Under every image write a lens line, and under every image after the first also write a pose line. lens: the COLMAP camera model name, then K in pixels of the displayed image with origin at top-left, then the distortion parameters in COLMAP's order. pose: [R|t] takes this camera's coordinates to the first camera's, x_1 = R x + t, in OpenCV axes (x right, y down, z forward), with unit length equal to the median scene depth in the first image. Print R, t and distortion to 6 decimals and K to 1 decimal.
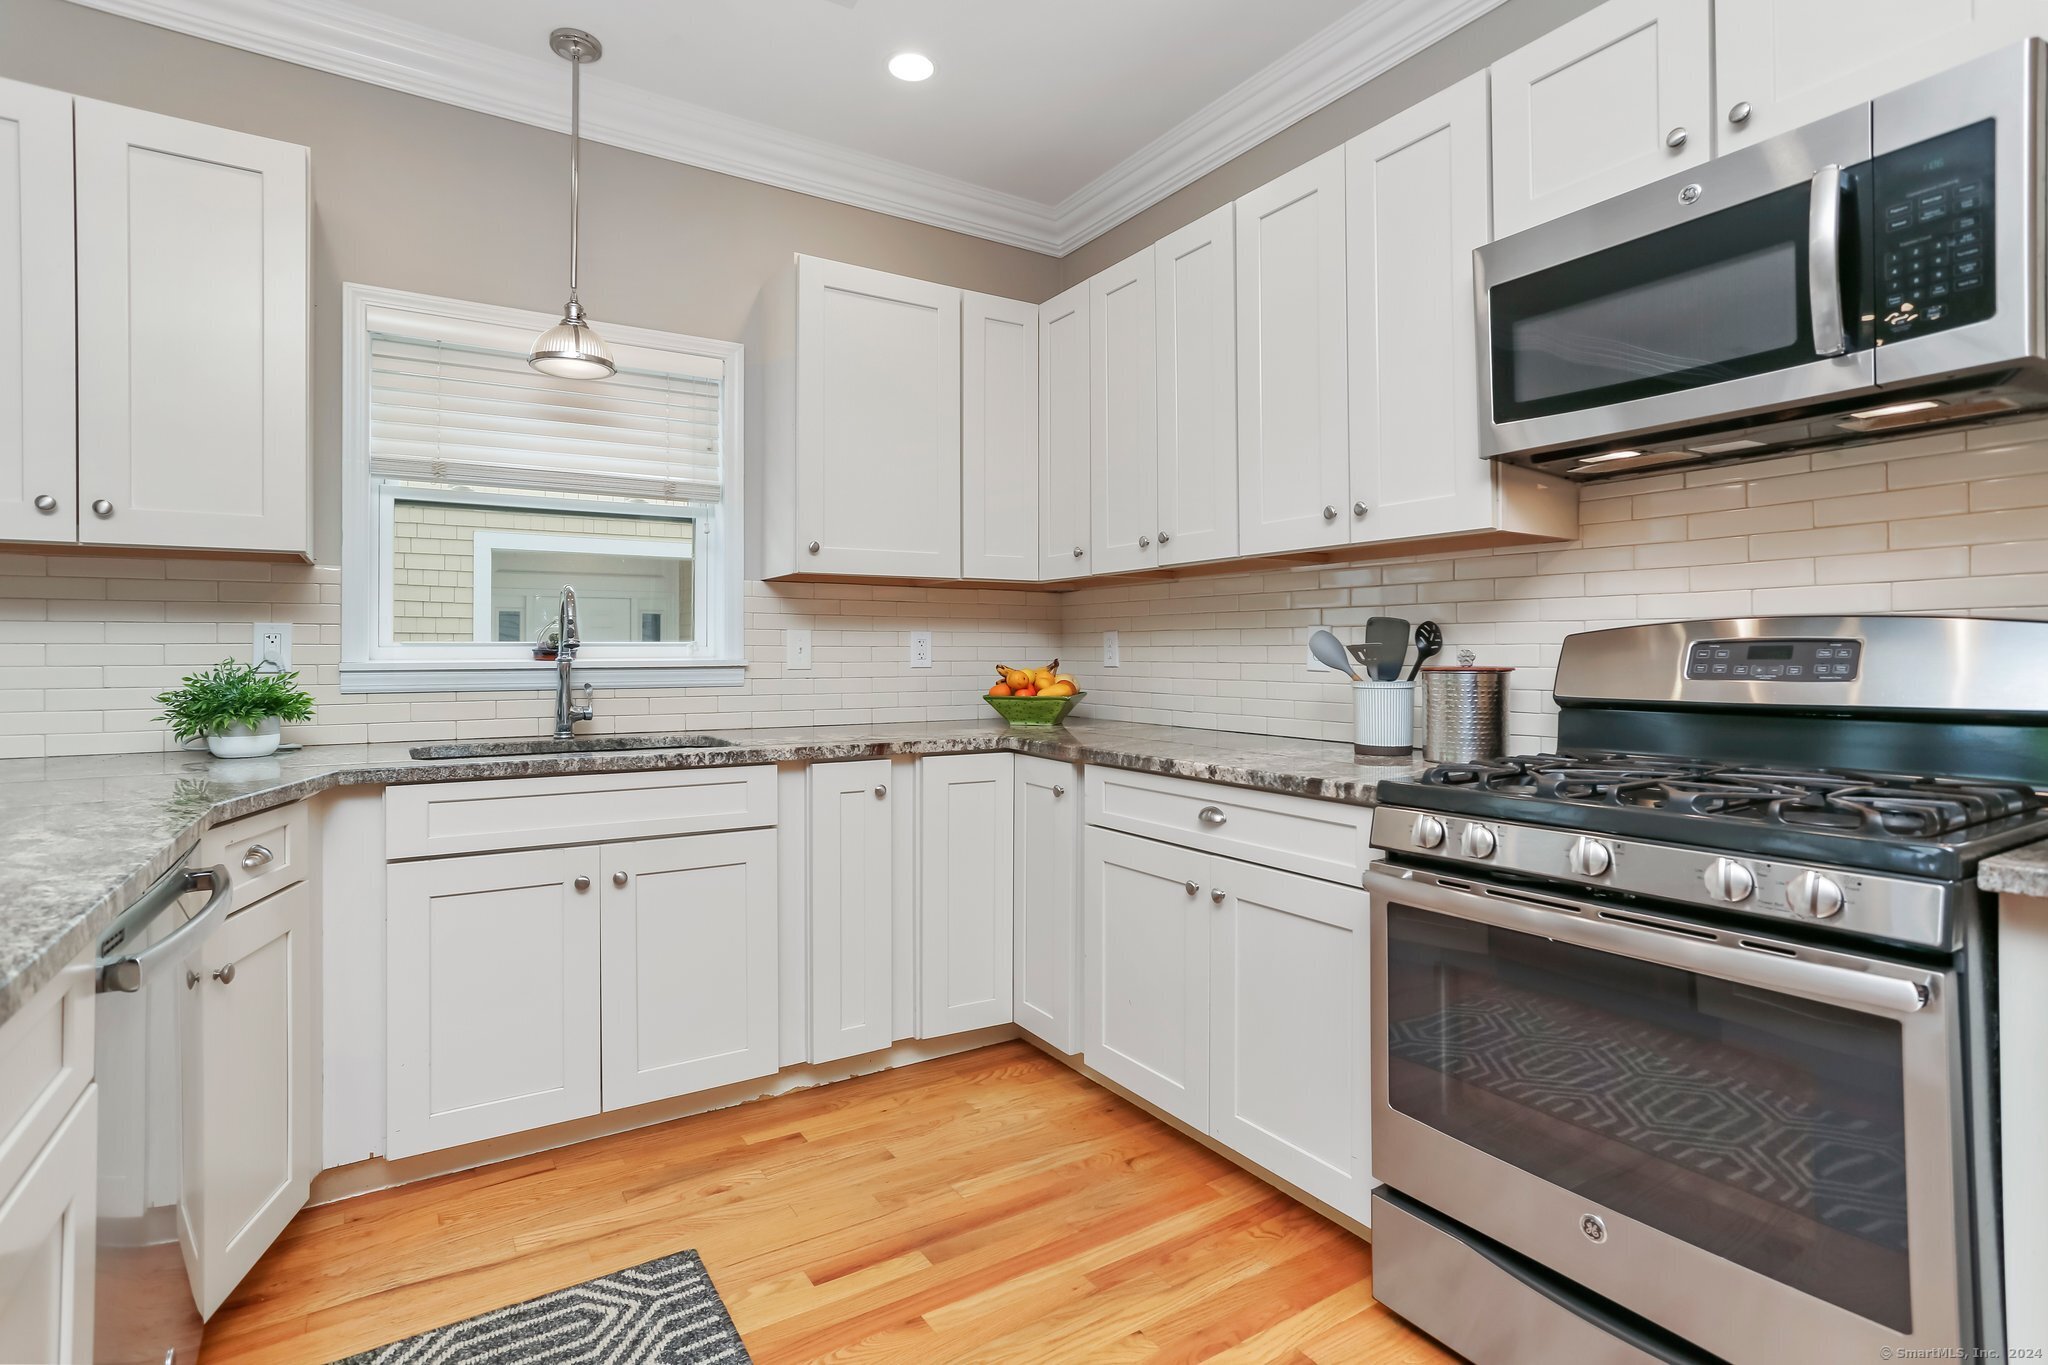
lens RADIAL K [[987.9, 0, 1012.2], [0, 987.9, 653.6], [0, 0, 1]] dist [-0.043310, 0.021519]
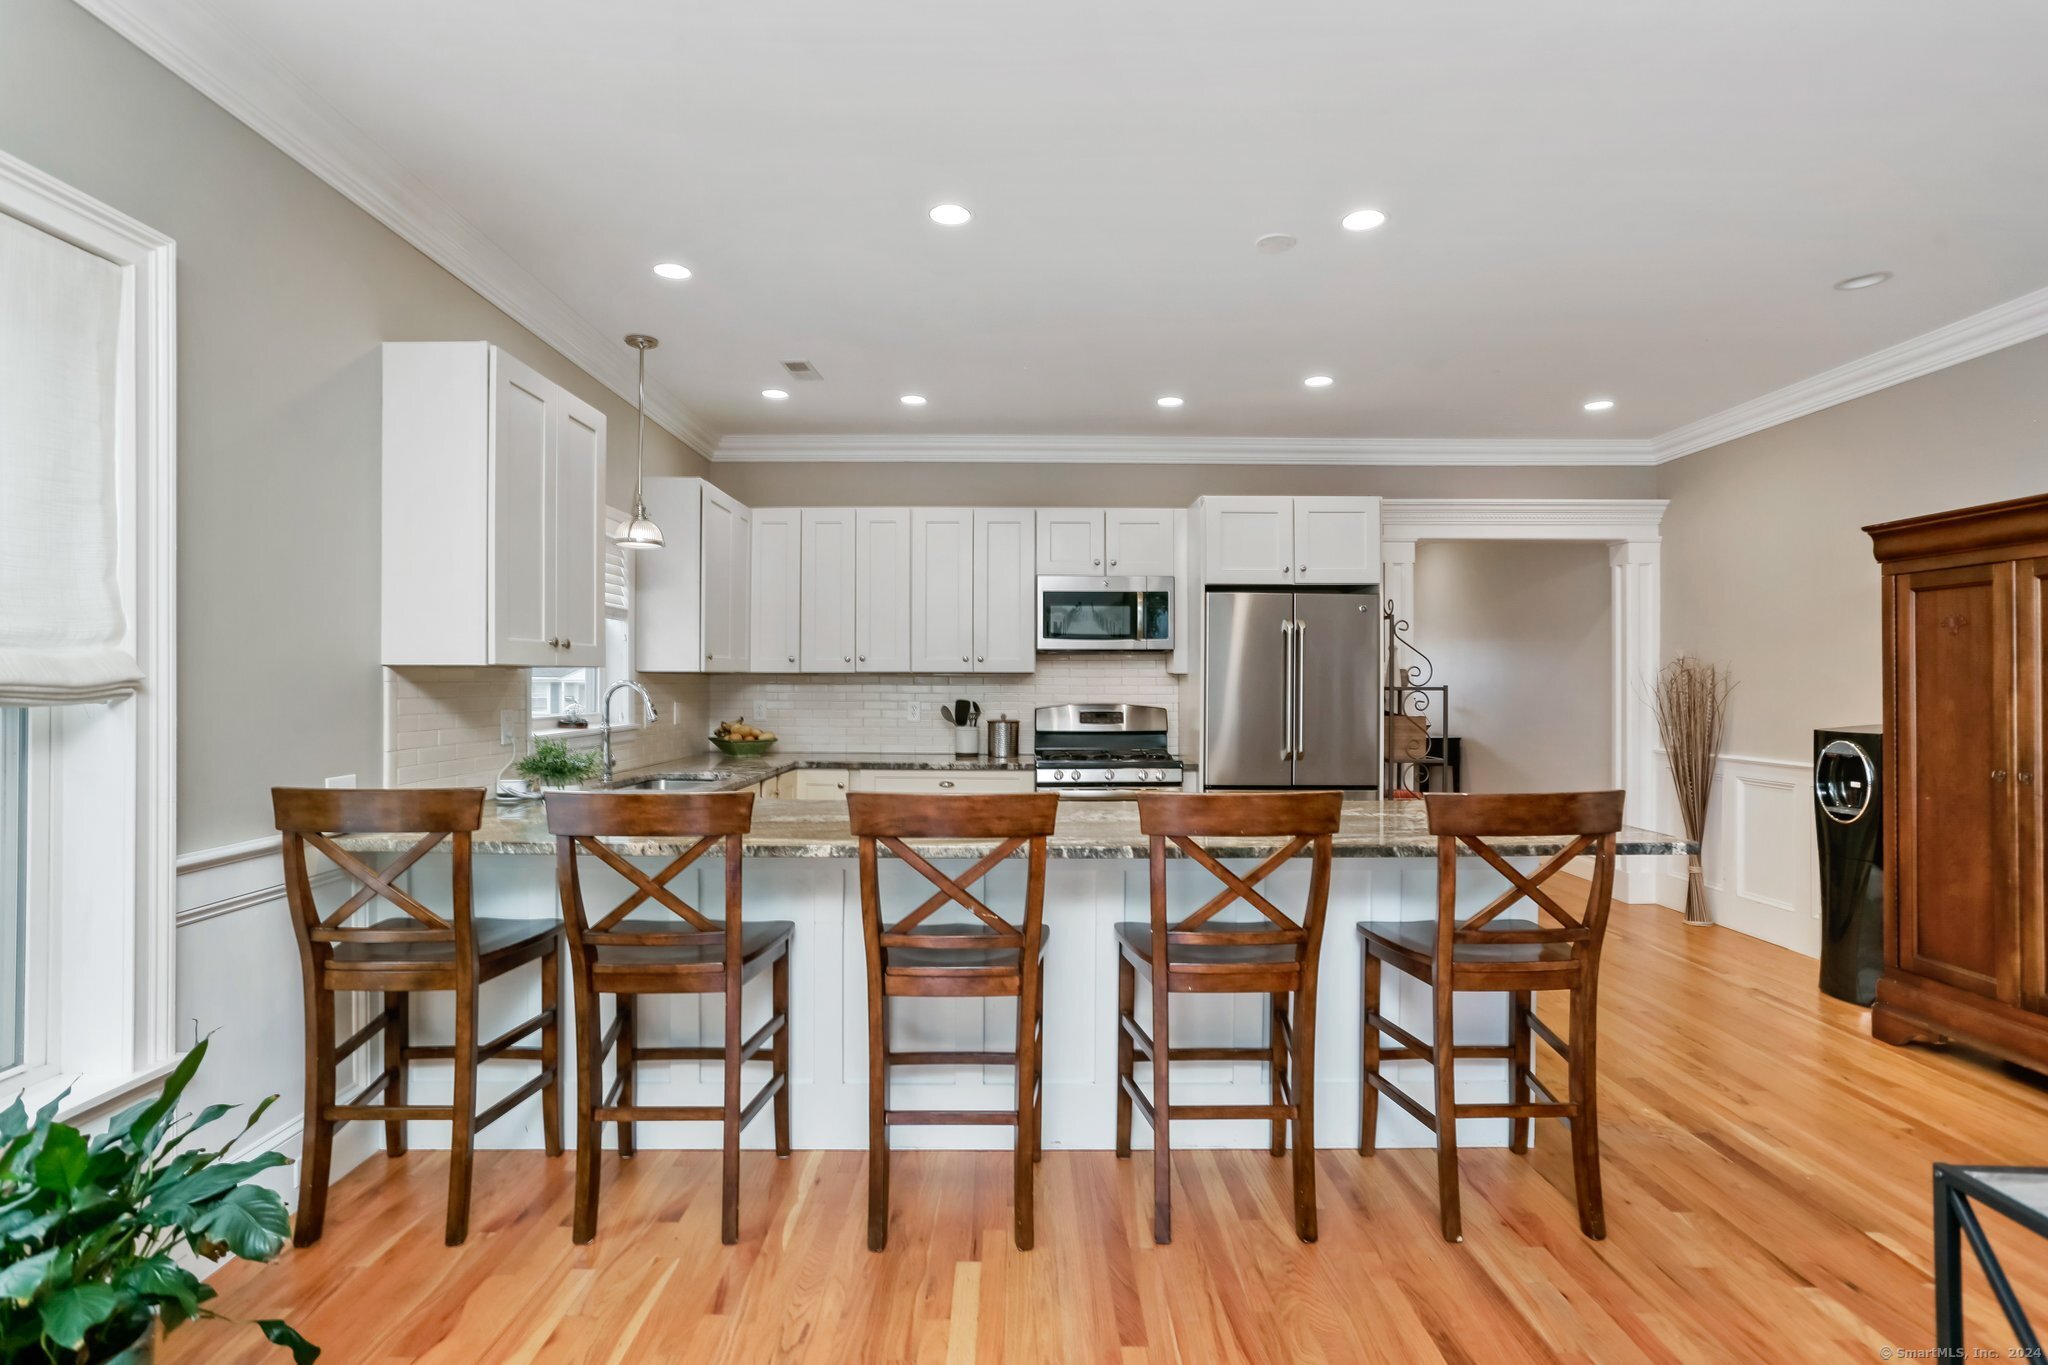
lens RADIAL K [[987.9, 0, 1024.7], [0, 987.9, 697.3], [0, 0, 1]] dist [-0.043310, 0.021519]
pose [[0.540825, -0.008048, 0.841096, -1.638798], [-0.005982, 0.999892, 0.013414, -0.078935], [-0.841114, -0.012286, 0.540719, -0.453222]]
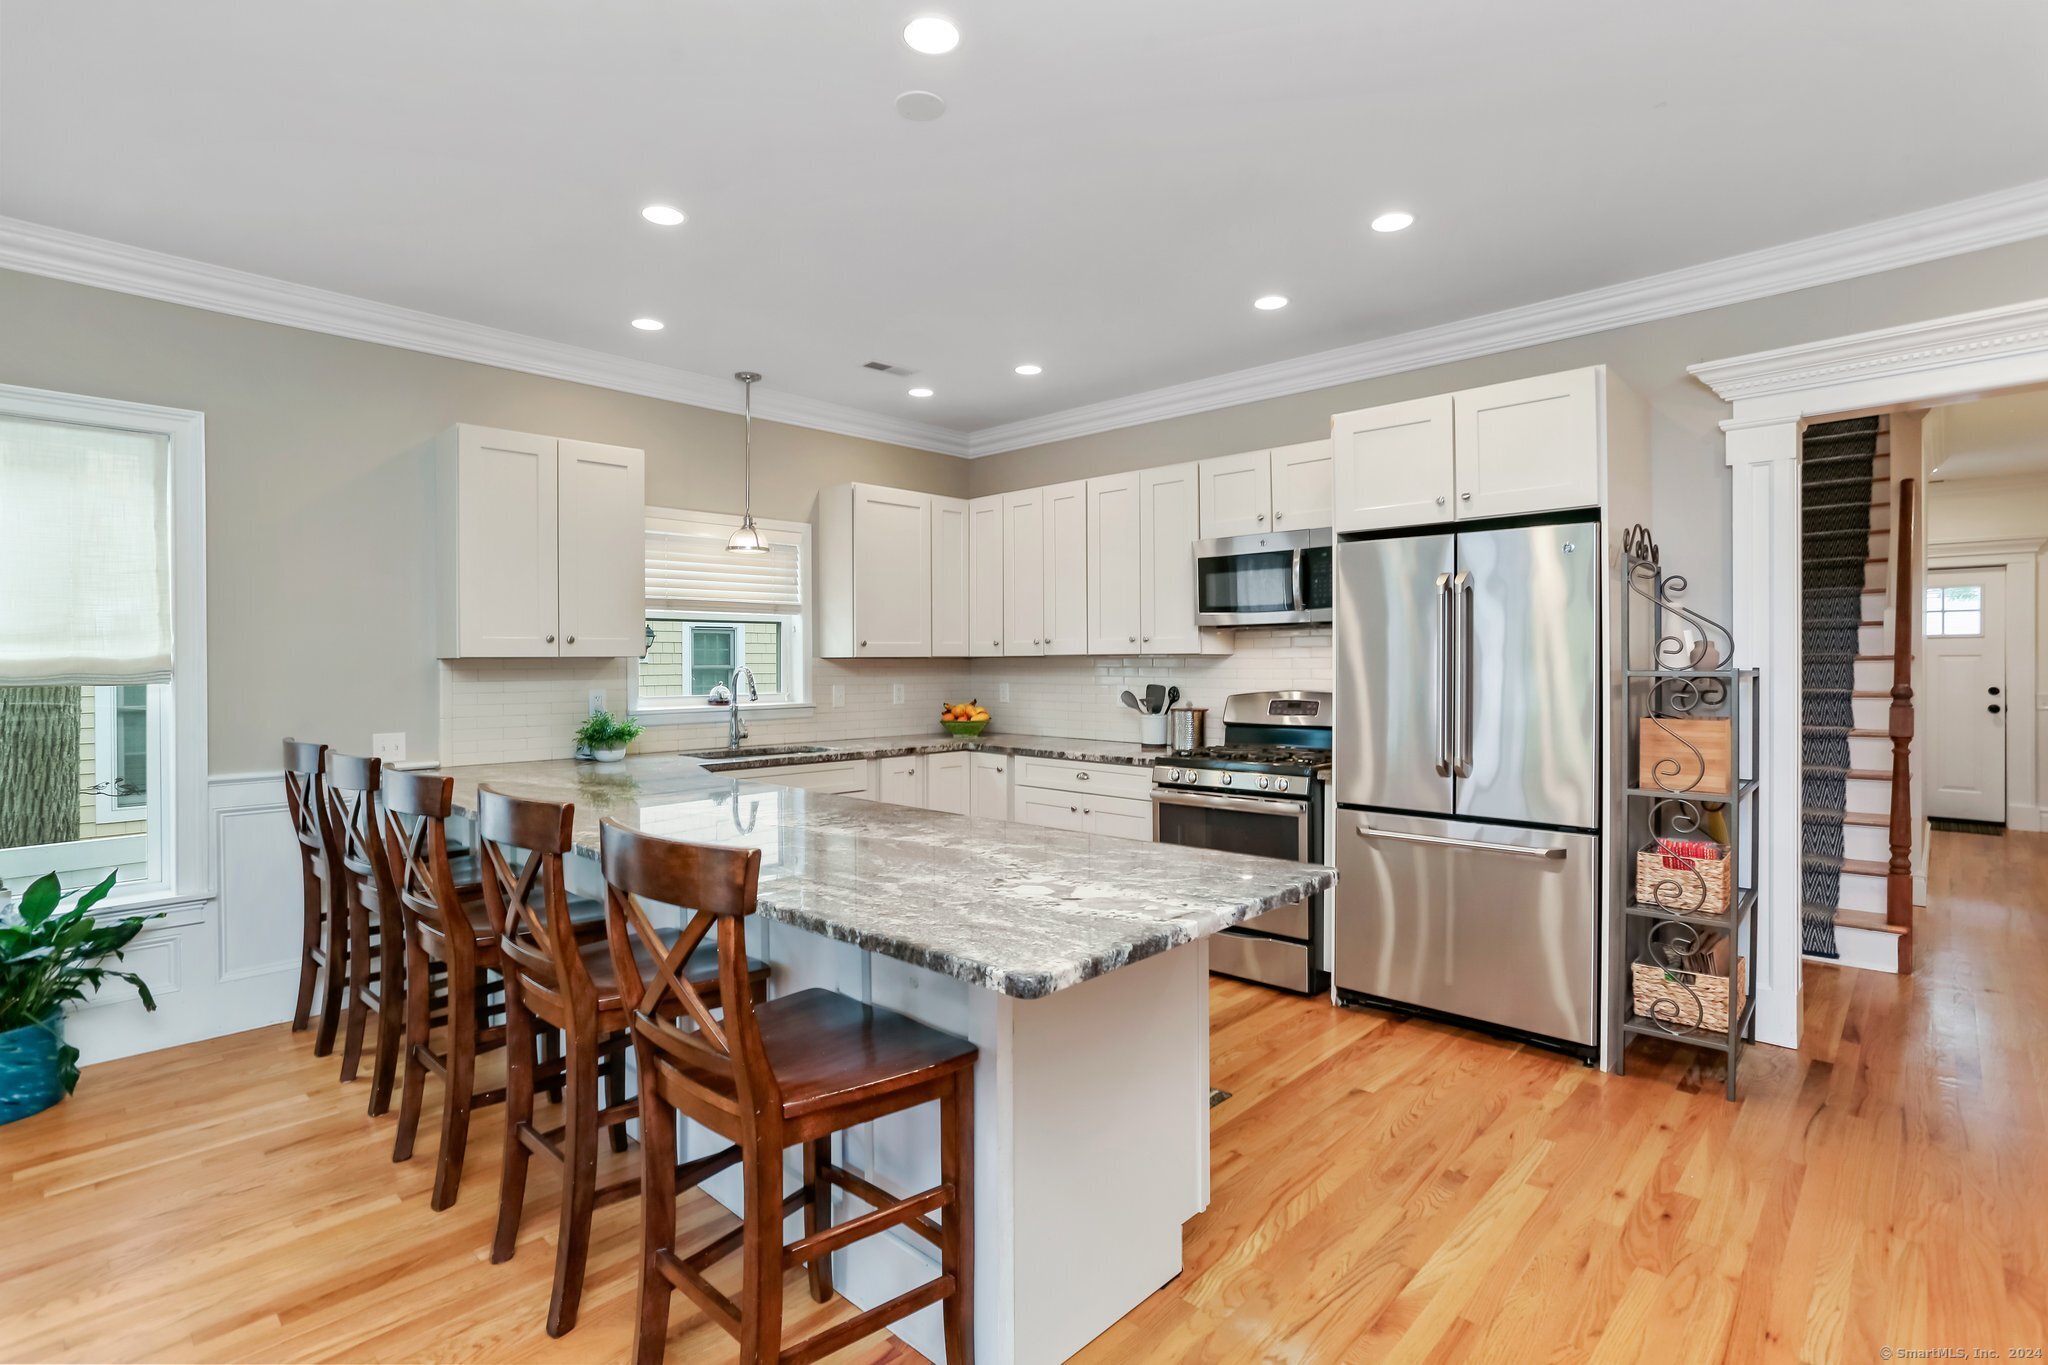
lens RADIAL K [[987.9, 0, 1010.6], [0, 987.9, 679.9], [0, 0, 1]] dist [-0.043310, 0.021519]
pose [[0.971943, -0.004552, 0.235171, -0.456598], [0.000099, 0.999821, 0.018943, -0.091540], [-0.235215, -0.018389, 0.971770, -1.077030]]
